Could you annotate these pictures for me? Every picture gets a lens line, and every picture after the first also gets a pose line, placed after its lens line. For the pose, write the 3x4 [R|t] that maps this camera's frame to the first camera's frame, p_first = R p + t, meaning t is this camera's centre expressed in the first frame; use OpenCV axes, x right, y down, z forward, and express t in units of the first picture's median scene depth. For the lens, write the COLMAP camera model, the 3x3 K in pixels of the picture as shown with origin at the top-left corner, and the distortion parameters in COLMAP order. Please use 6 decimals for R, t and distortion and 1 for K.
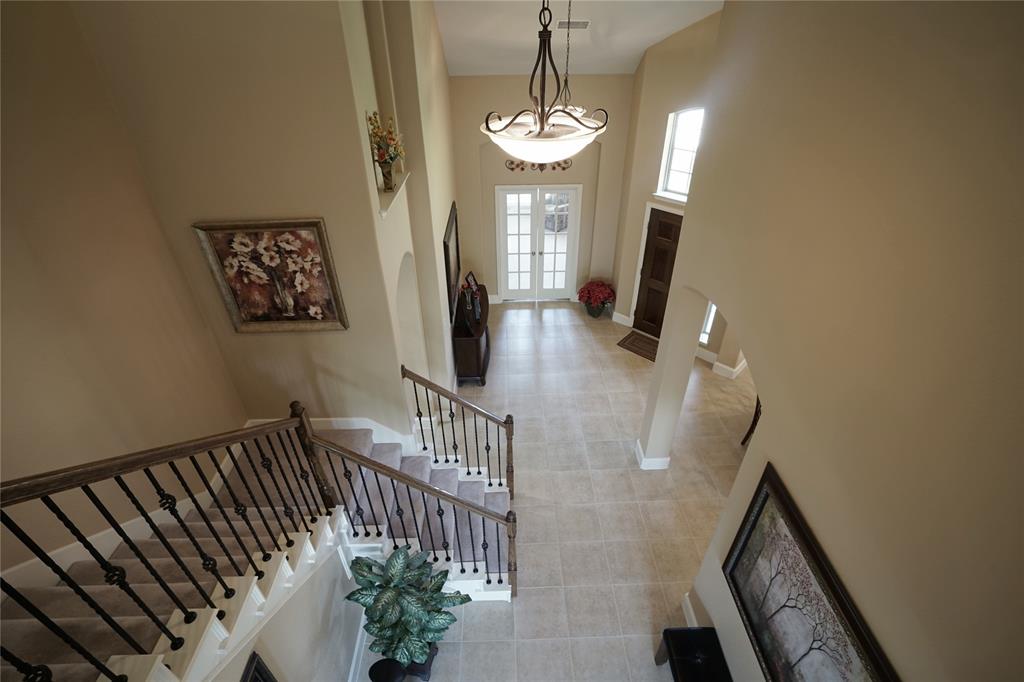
lens RADIAL K [[471.7, 0, 512.0], [0, 471.7, 341.0], [0, 0, 1]] dist [-0.059767, 0.023204]
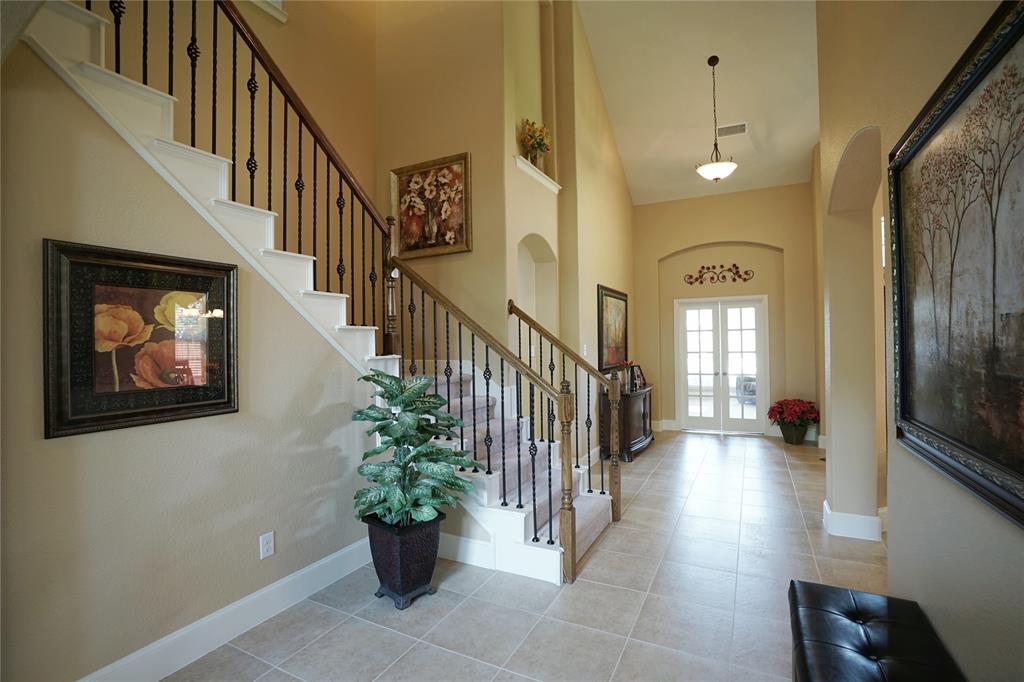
lens RADIAL K [[454.9, 0, 512.0], [0, 454.9, 341.0], [0, 0, 1]] dist [-0.064559, 0.000046]
pose [[0.876985, 0.000448, -0.480517, 0.273761], [-0.264246, 0.835667, -0.481493, 0.679201], [0.401337, 0.549237, 0.732985, 0.368486]]
